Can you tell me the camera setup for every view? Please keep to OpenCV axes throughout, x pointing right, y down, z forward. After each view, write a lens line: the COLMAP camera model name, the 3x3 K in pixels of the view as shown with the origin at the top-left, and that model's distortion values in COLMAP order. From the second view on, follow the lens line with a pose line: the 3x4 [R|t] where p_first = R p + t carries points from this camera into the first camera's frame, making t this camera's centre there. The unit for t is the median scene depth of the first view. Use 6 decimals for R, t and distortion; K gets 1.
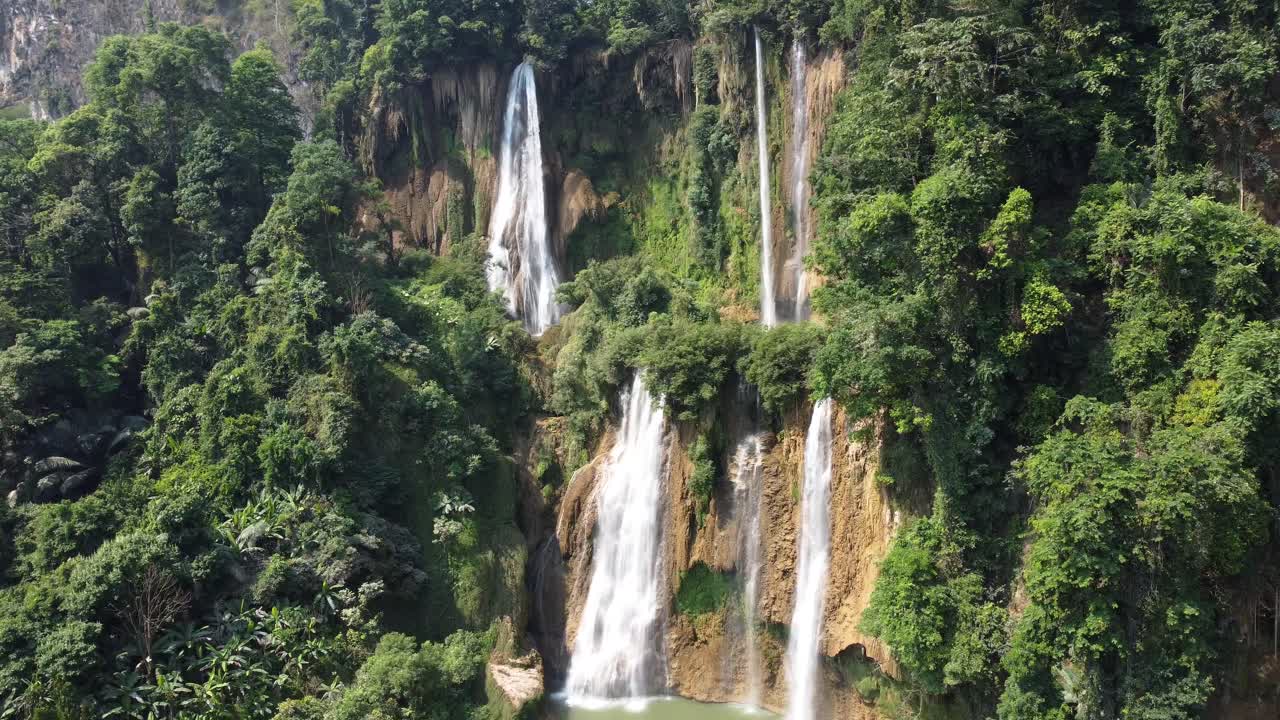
lens RADIAL K [[1010.7, 0, 640.0], [0, 1010.7, 360.0], [0, 0, 1]] dist [-0.002882, -0.003251]
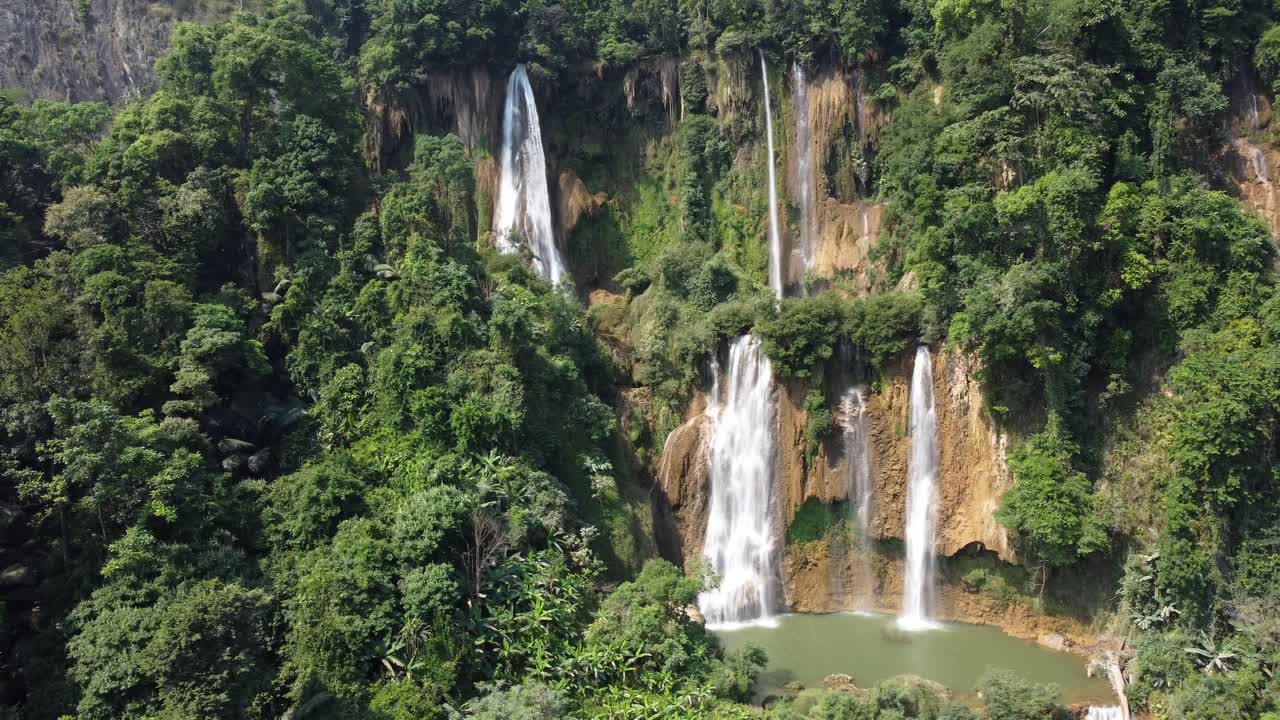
lens RADIAL K [[1010.7, 0, 640.0], [0, 1010.7, 360.0], [0, 0, 1]] dist [-0.002882, -0.003251]
pose [[0.956391, -0.033644, 0.290145, -0.447046], [0.037853, 0.999244, -0.008904, 0.039420], [-0.289626, 0.019499, 0.956941, -0.078426]]
